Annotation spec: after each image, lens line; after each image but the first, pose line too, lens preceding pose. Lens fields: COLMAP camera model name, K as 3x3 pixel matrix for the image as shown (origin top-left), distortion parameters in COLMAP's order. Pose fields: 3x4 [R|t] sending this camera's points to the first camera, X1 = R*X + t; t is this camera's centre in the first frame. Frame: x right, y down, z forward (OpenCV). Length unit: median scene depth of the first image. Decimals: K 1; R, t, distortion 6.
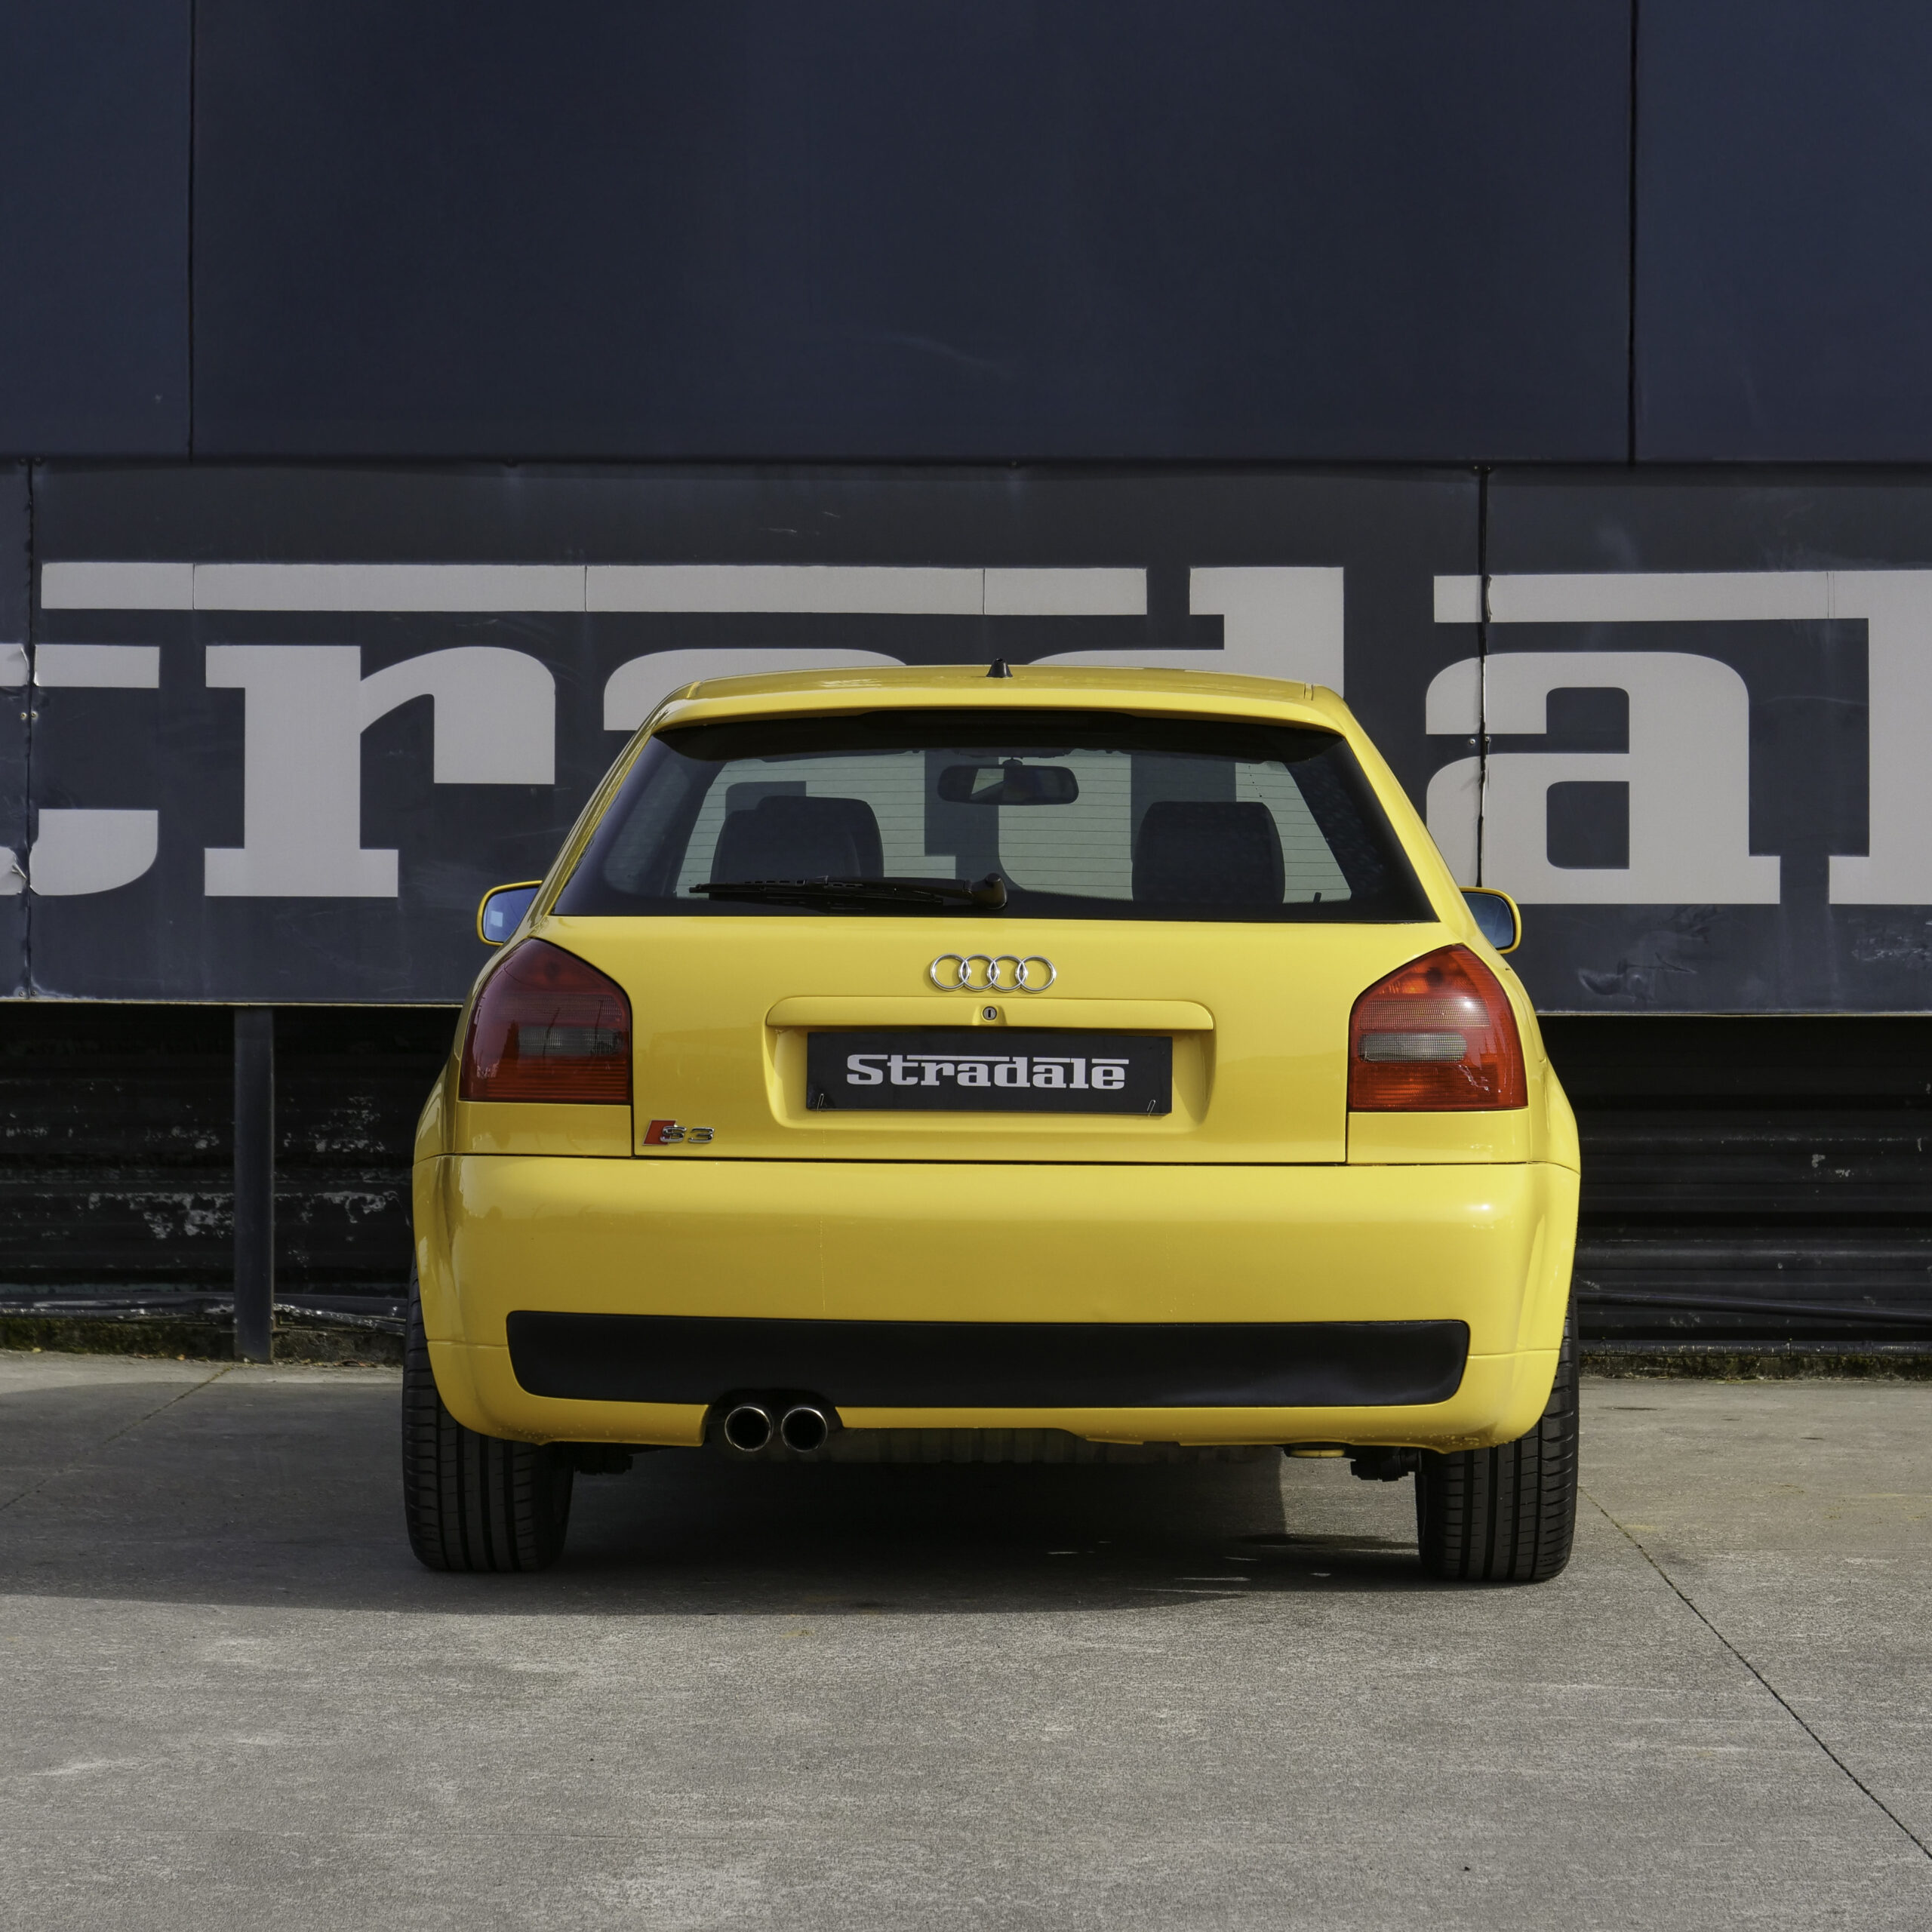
lens RADIAL K [[6774.1, 0, 847.9], [0, 6774.1, 960.3], [0, 0, 1]] dist [0.039116, -0.941735]
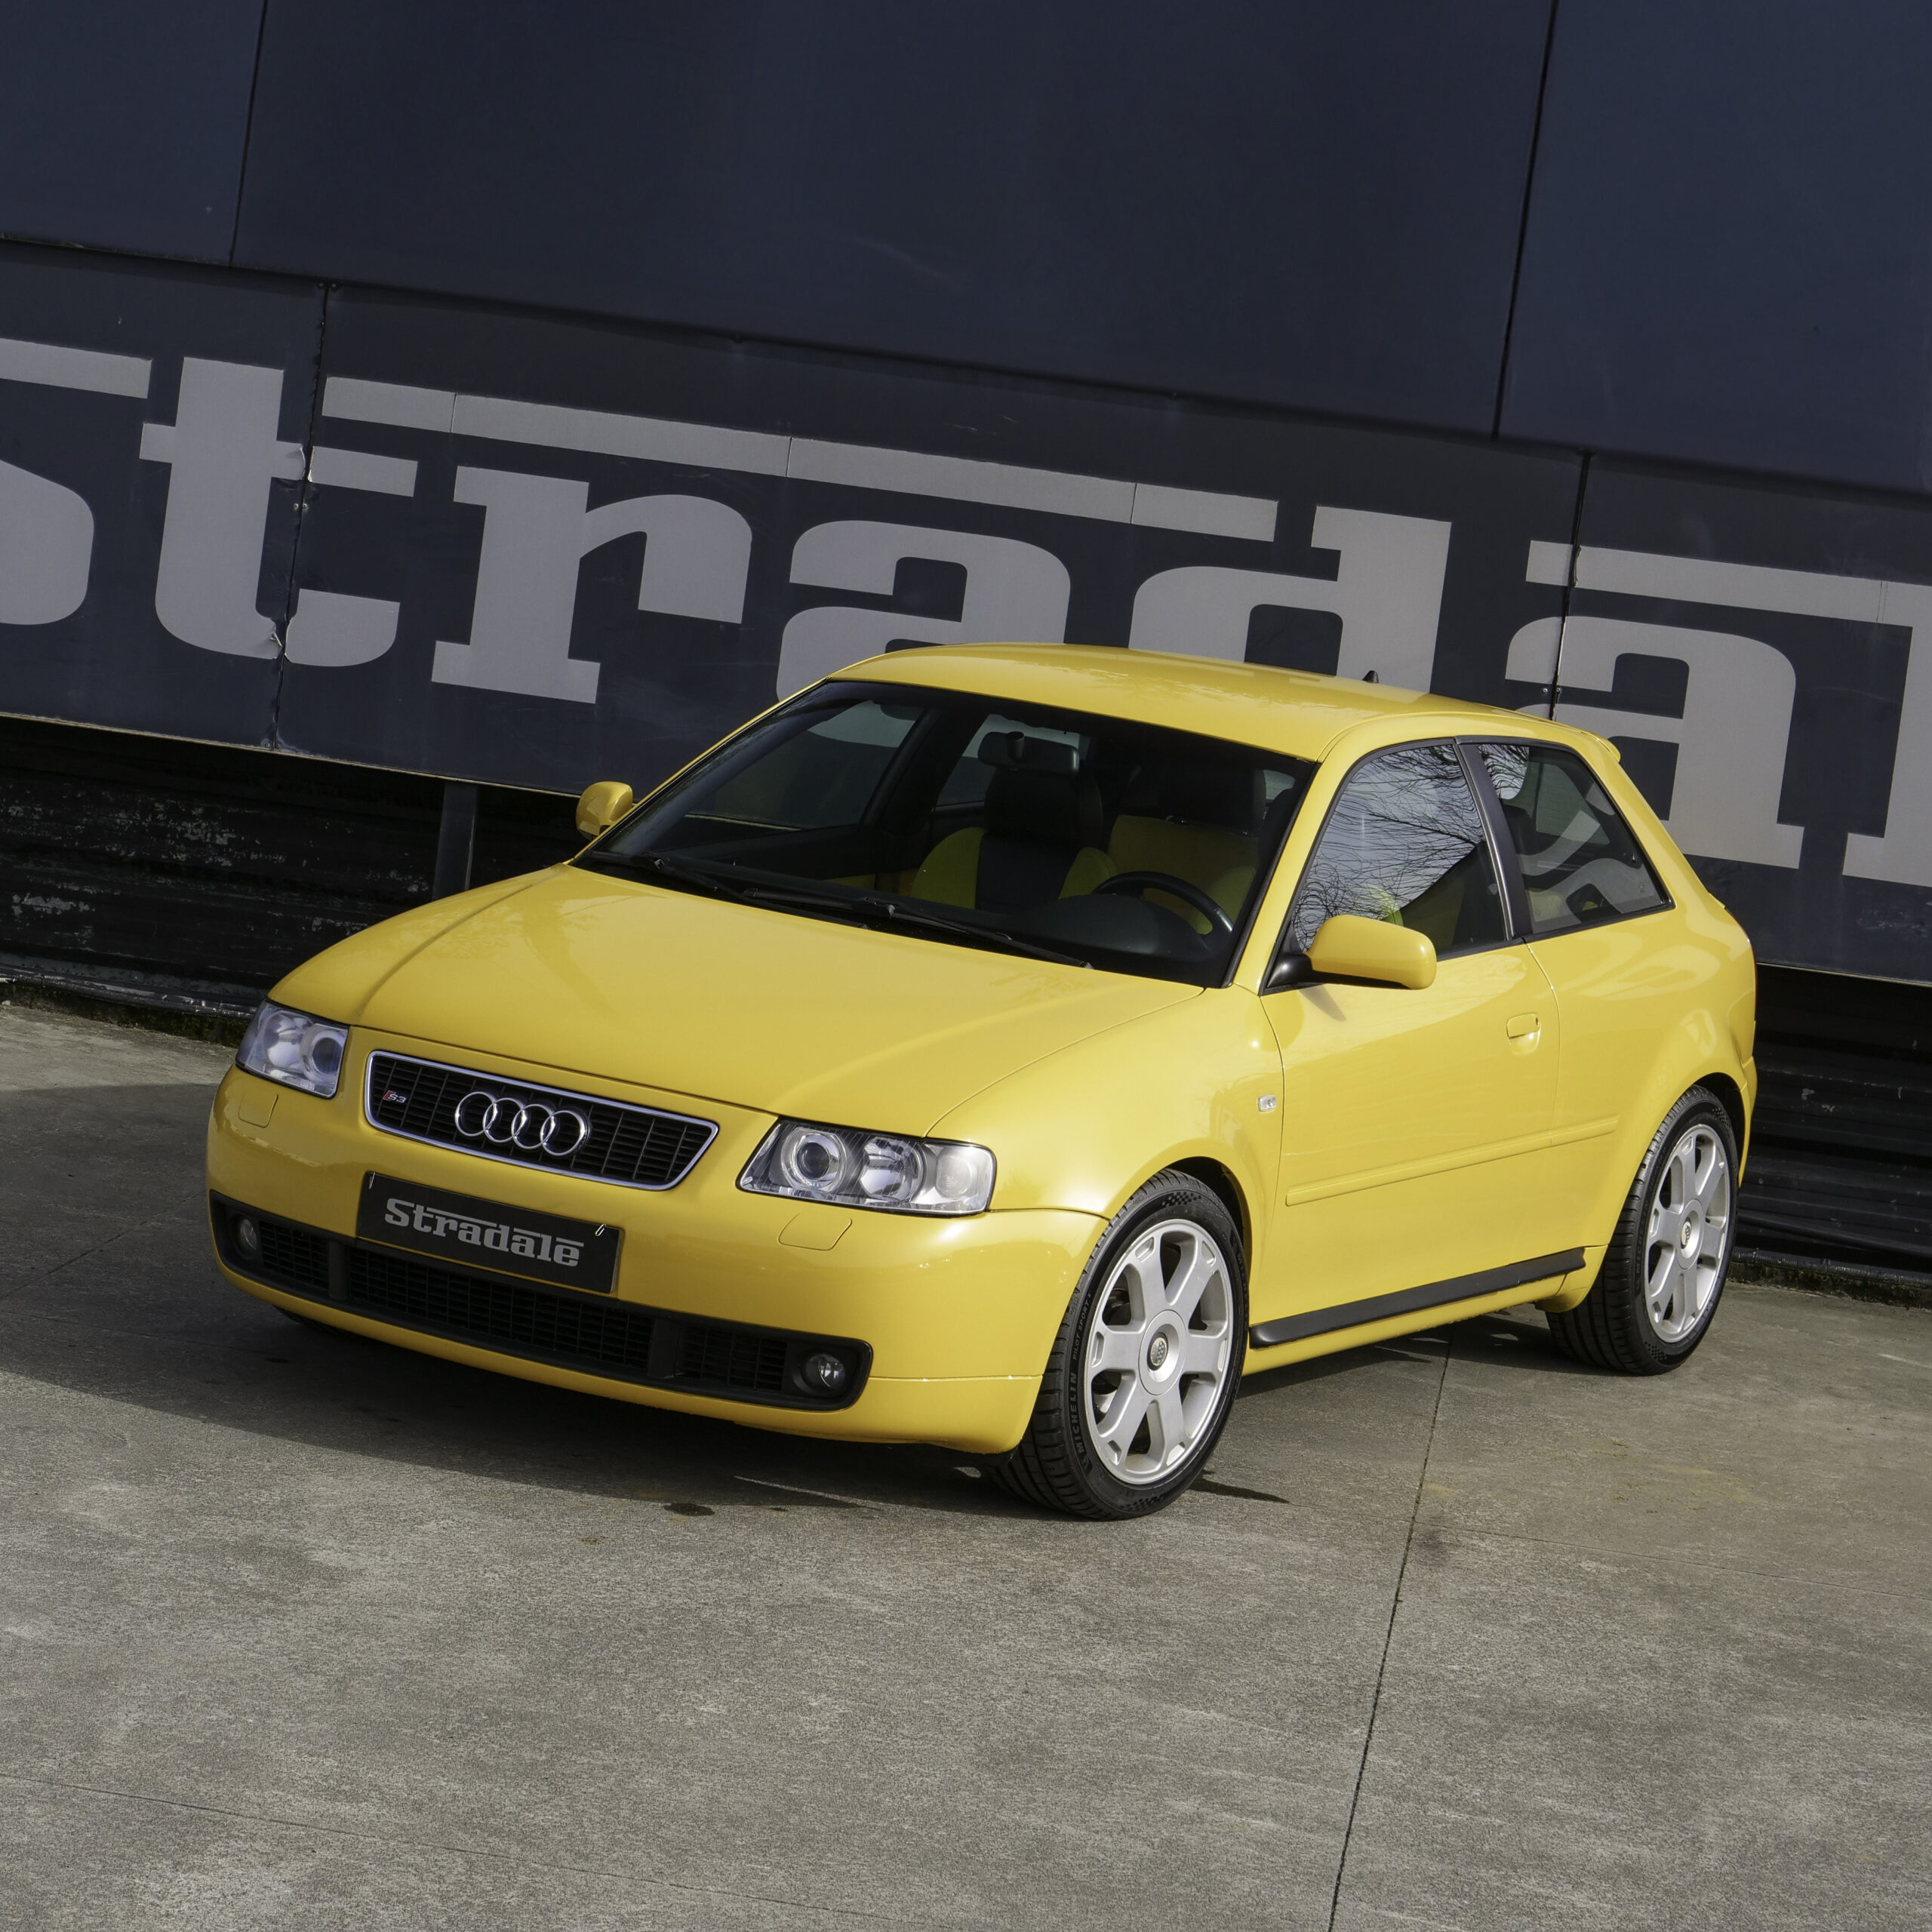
lens RADIAL K [[5944.1, 0, 838.6], [0, 5944.1, 968.5], [0, 0, 1]] dist [0.027493, -0.415314]
pose [[0.985786, 0.132542, -0.103243, 0.084704], [-0.122669, 0.987720, 0.096754, -0.067983], [0.114799, -0.082714, 0.989939, 0.003692]]
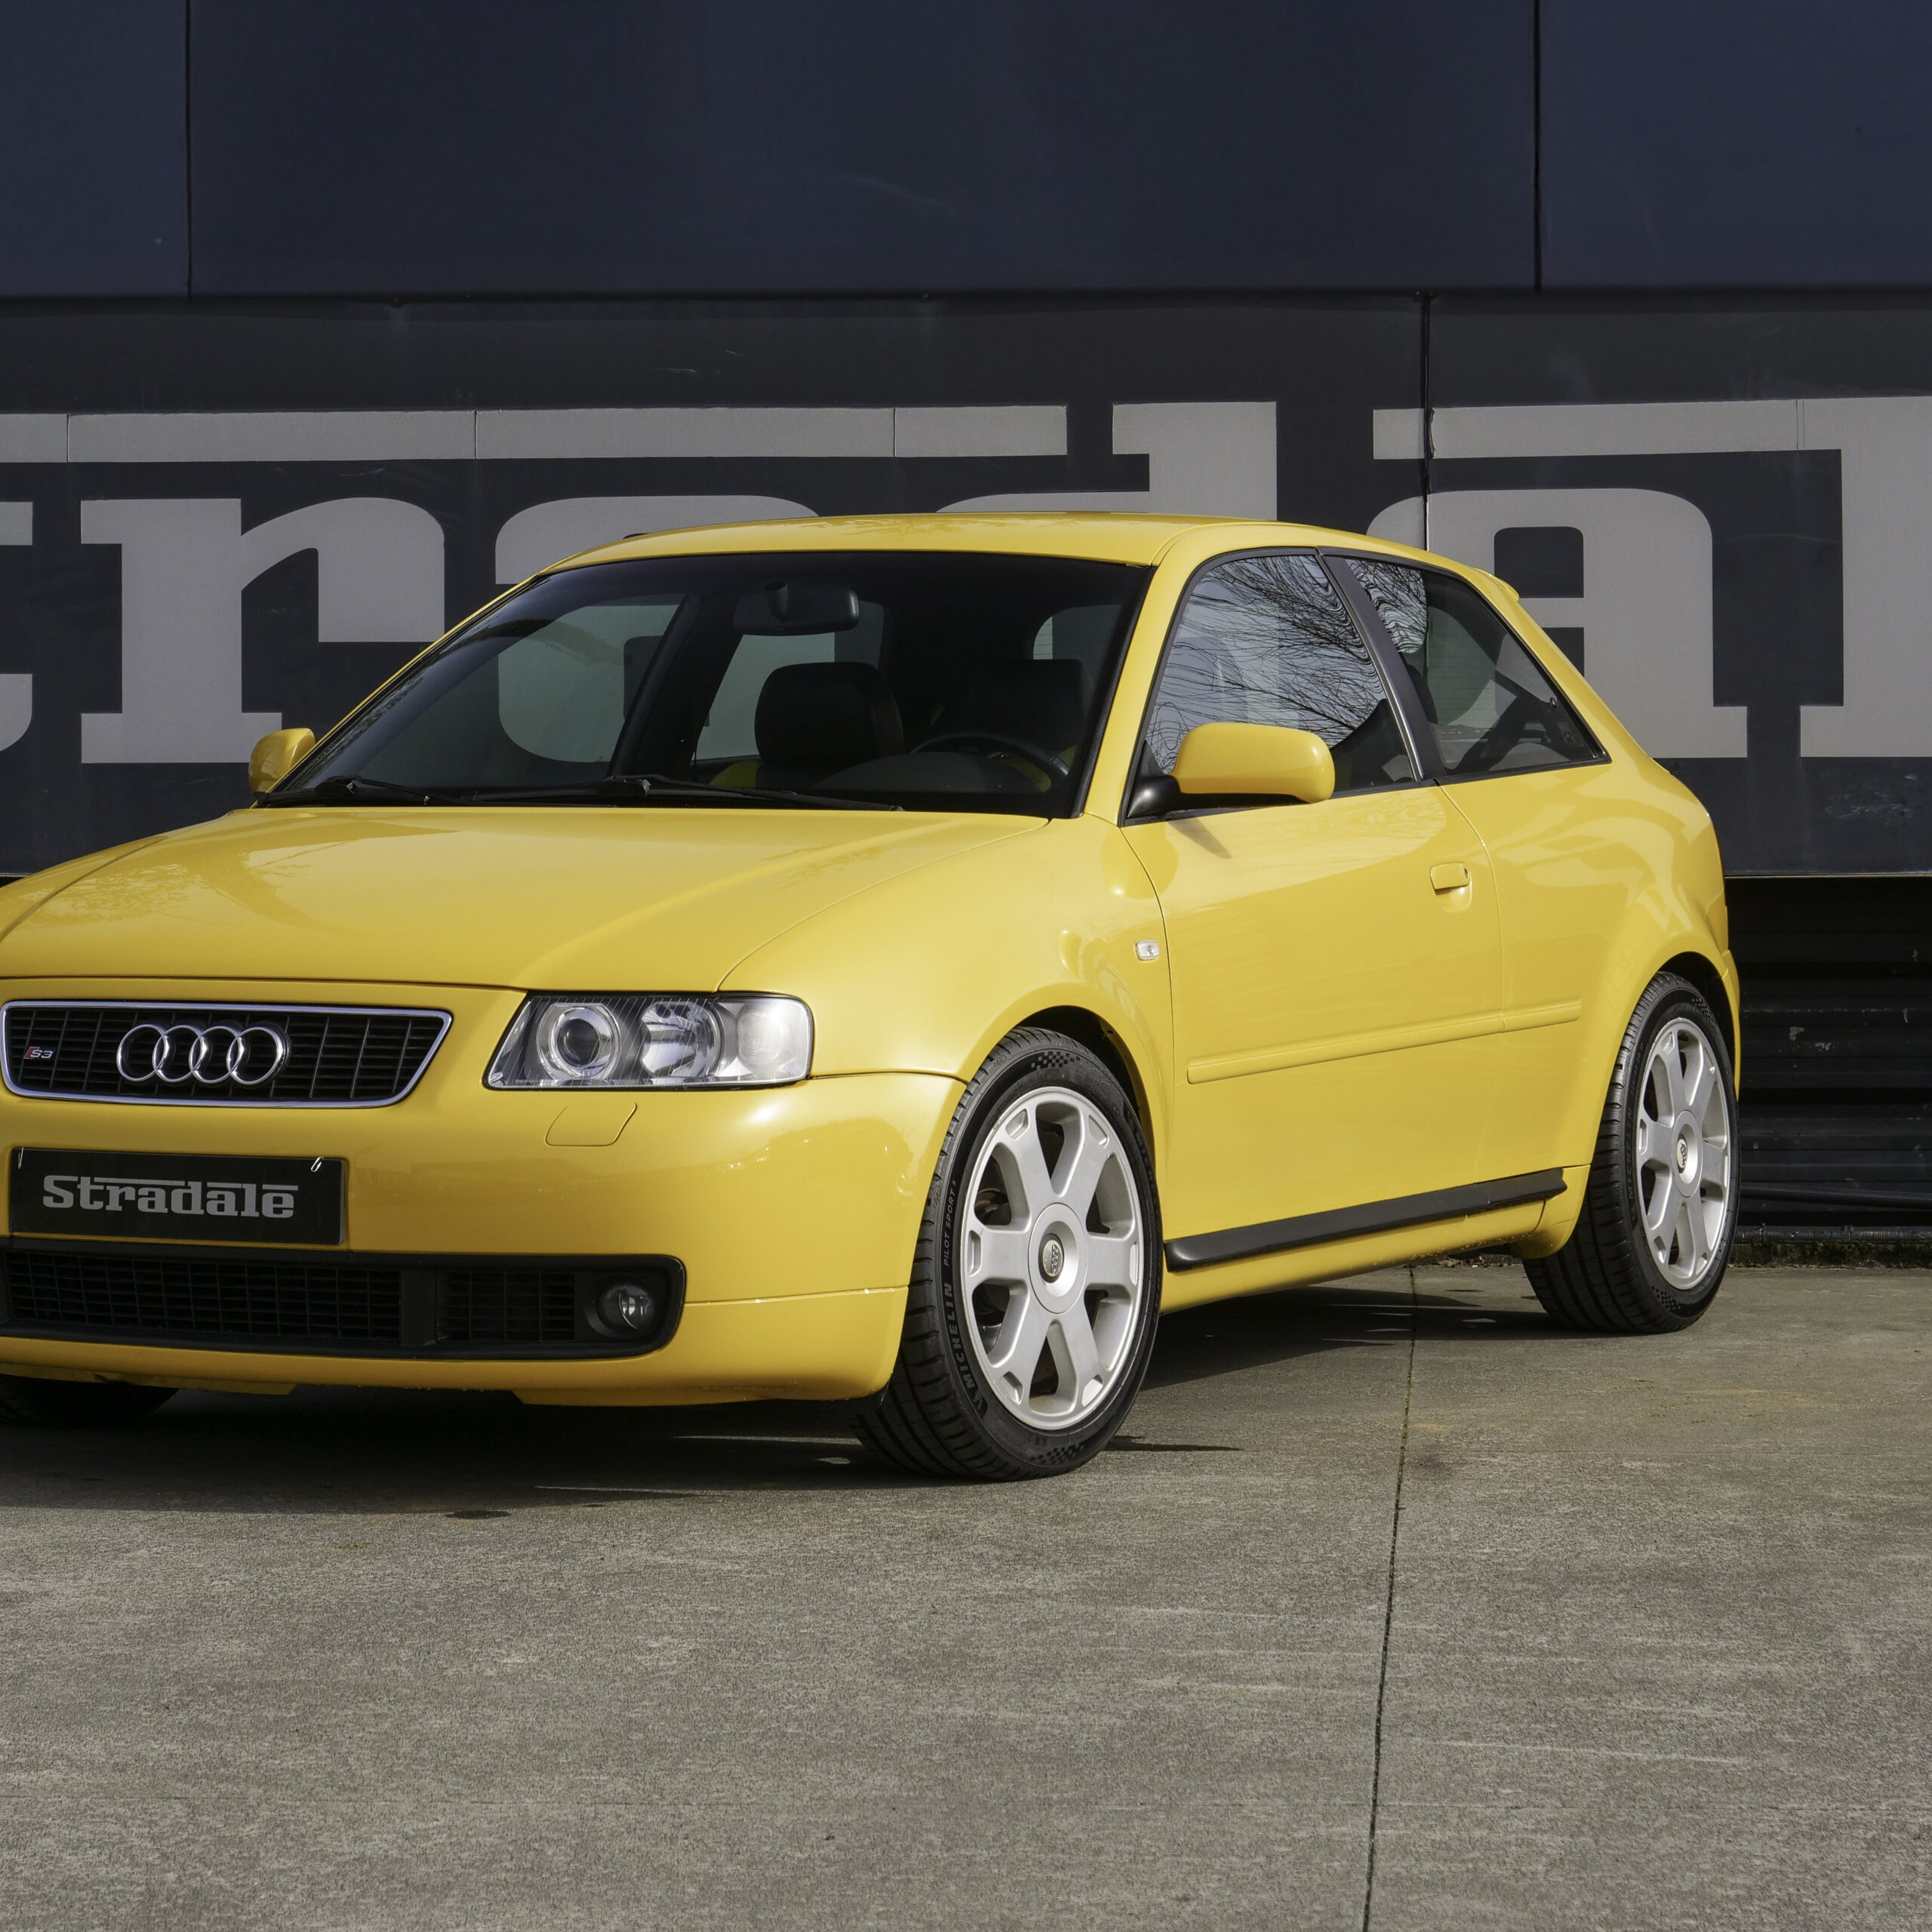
lens RADIAL K [[6403.8, 0, 858.0], [0, 6403.8, 966.8], [0, 0, 1]] dist [0.039307, -1.067571]
pose [[0.997065, -0.005514, -0.076366, 0.082845], [0.006457, 0.999906, 0.012114, 0.008985], [0.076292, -0.012572, 0.997006, 0.112305]]
